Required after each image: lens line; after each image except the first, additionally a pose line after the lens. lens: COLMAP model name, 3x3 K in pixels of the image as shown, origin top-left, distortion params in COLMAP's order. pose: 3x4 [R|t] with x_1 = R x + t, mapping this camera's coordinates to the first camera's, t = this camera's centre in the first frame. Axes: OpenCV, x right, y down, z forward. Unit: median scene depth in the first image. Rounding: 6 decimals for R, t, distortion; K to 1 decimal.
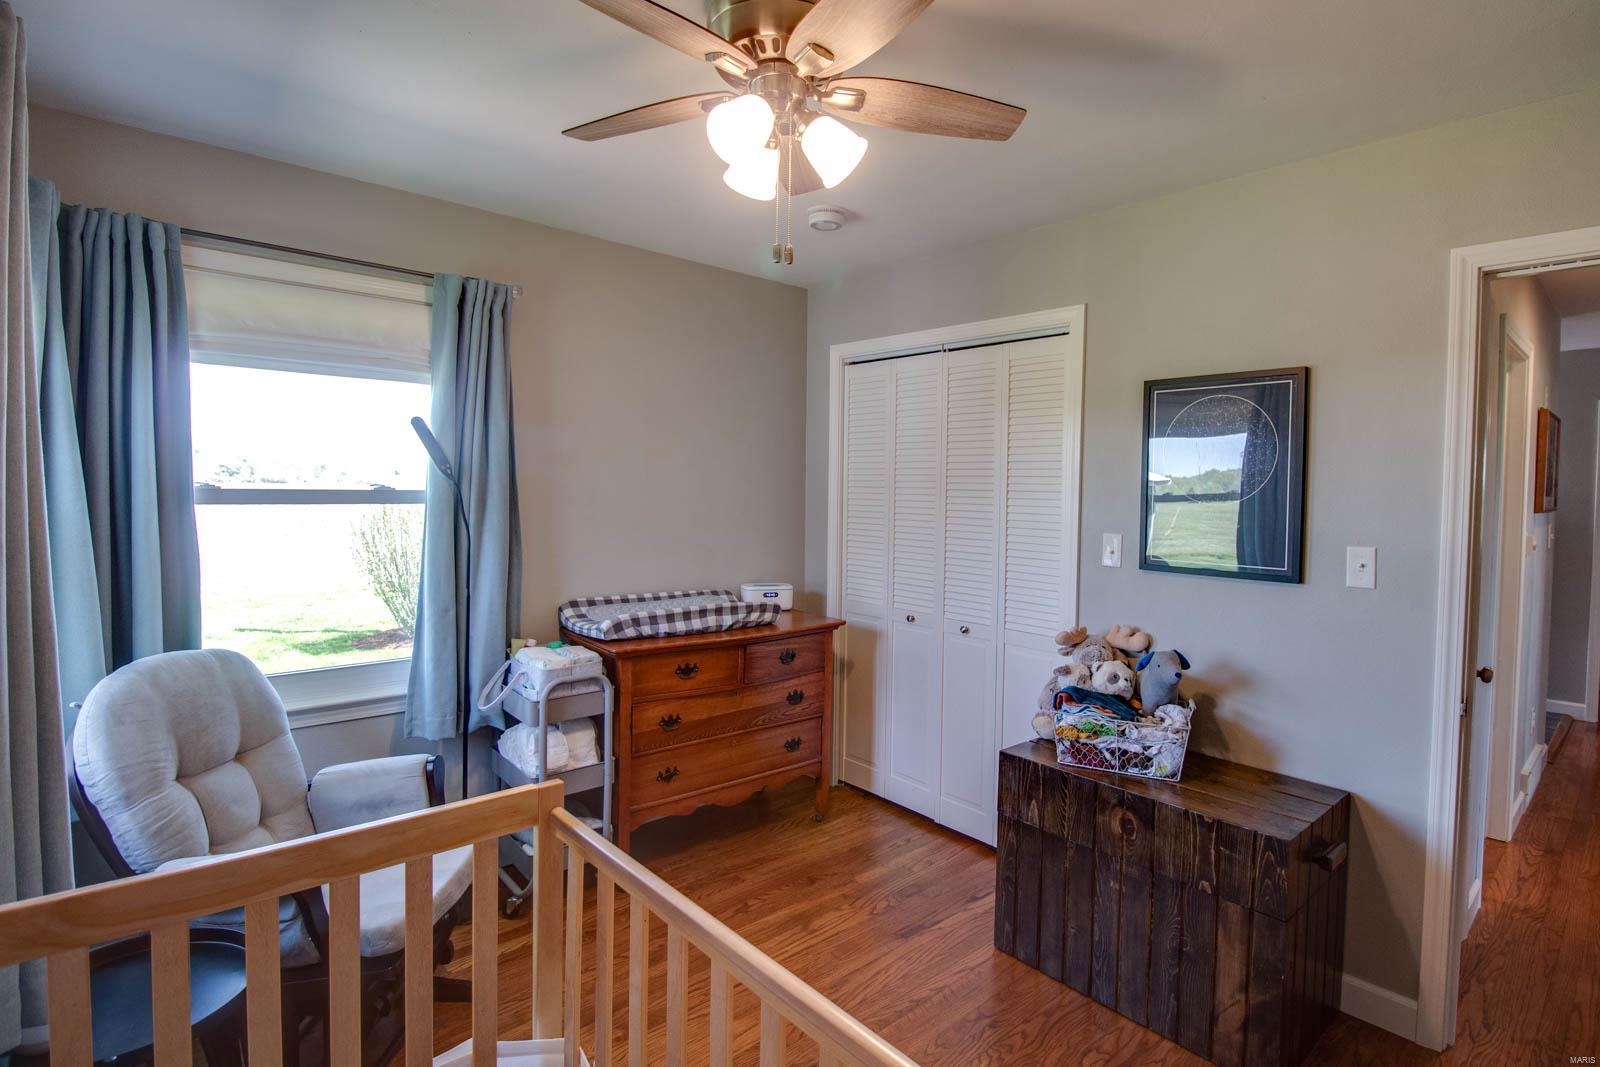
lens RADIAL K [[798.1, 0, 800.7], [0, 798.1, 516.6], [0, 0, 1]] dist [-0.001542, -0.000141]
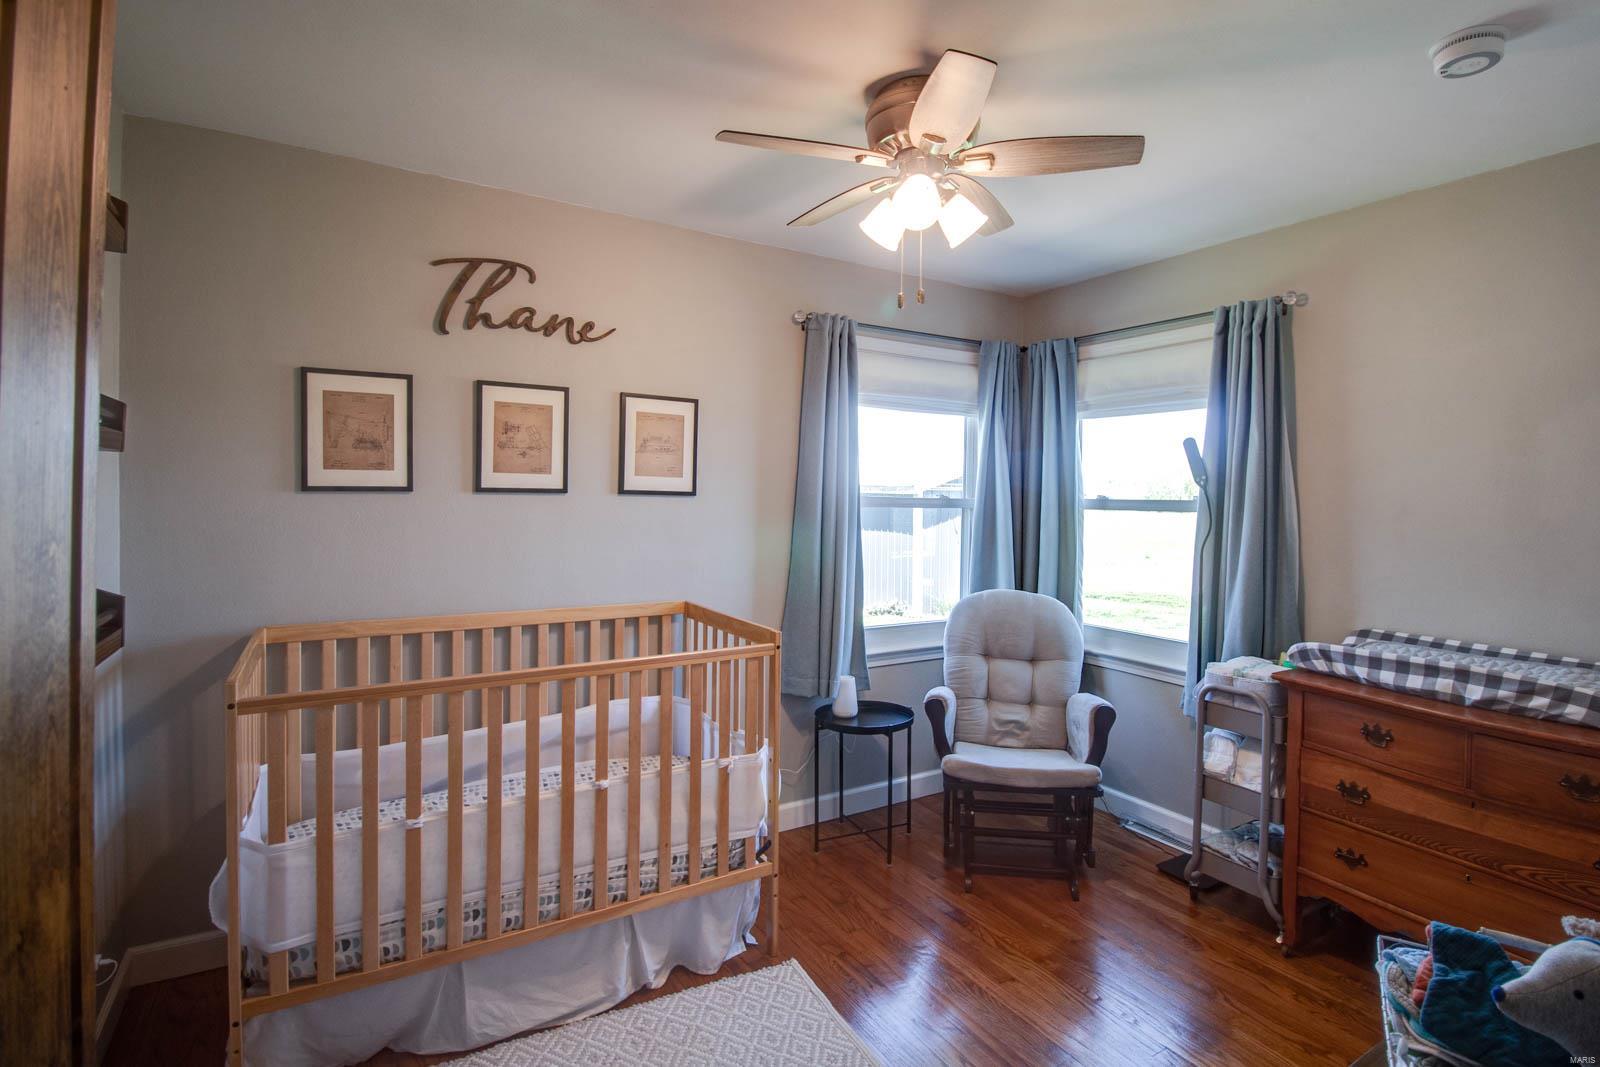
lens RADIAL K [[768.5, 0, 800.3], [0, 768.5, 490.6], [0, 0, 1]] dist [0.001305, 0.000240]
pose [[-0.169933, -0.016603, -0.985316, 0.686443], [-0.038825, 0.999195, -0.010141, -0.012086], [0.984691, 0.036532, -0.170440, 0.578401]]
